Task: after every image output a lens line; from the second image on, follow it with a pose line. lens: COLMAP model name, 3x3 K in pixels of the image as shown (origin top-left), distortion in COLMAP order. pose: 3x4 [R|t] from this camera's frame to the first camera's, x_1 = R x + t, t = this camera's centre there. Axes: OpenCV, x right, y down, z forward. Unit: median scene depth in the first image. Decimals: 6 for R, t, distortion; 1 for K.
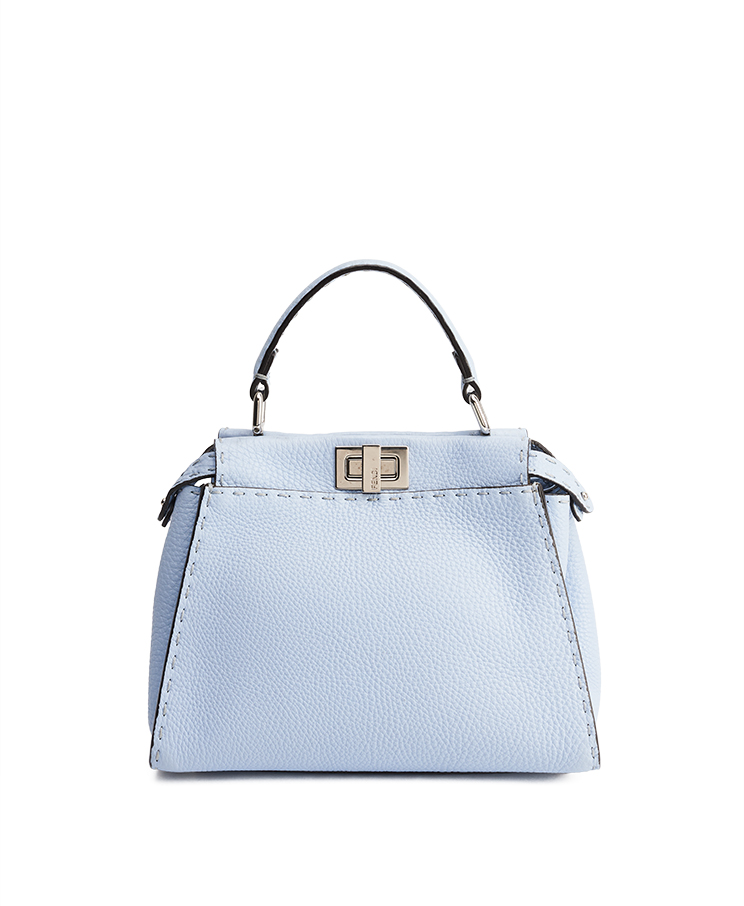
lens RADIAL K [[1895.2, 0, 372.0], [0, 1895.2, 453.0], [0, 0, 1]] dist [-0.077273, 0.252932]
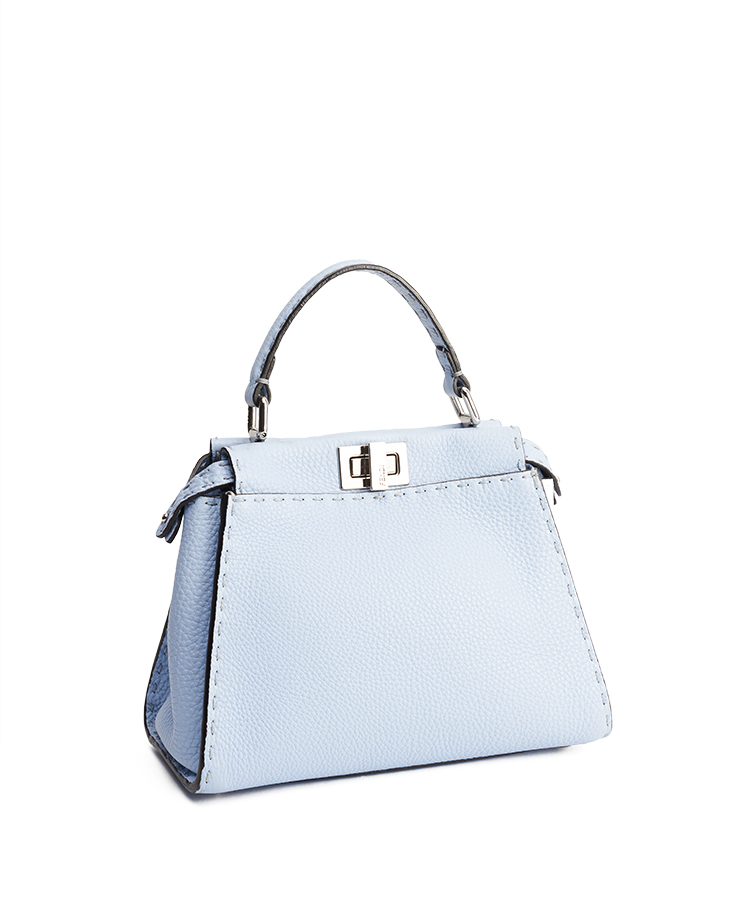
lens RADIAL K [[1895.2, 0, 372.0], [0, 1895.2, 453.0], [0, 0, 1]] dist [-0.077273, 0.252932]
pose [[0.928336, -0.066186, 0.365803, -0.377817], [0.079567, 0.996595, -0.021607, 0.023100], [-0.363127, 0.049164, 0.930441, 0.064461]]
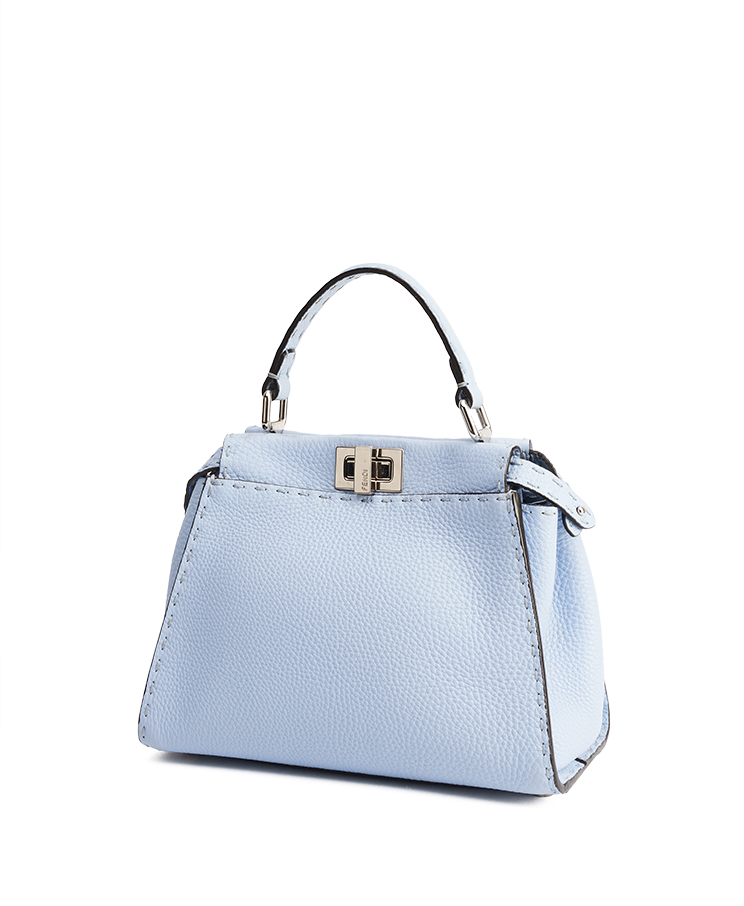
lens RADIAL K [[1895.2, 0, 372.0], [0, 1895.2, 453.0], [0, 0, 1]] dist [-0.077273, 0.252932]
pose [[0.933834, 0.046761, -0.354637, 0.366328], [-0.067082, 0.996722, -0.045218, 0.045641], [0.351361, 0.066016, 0.933910, 0.062083]]
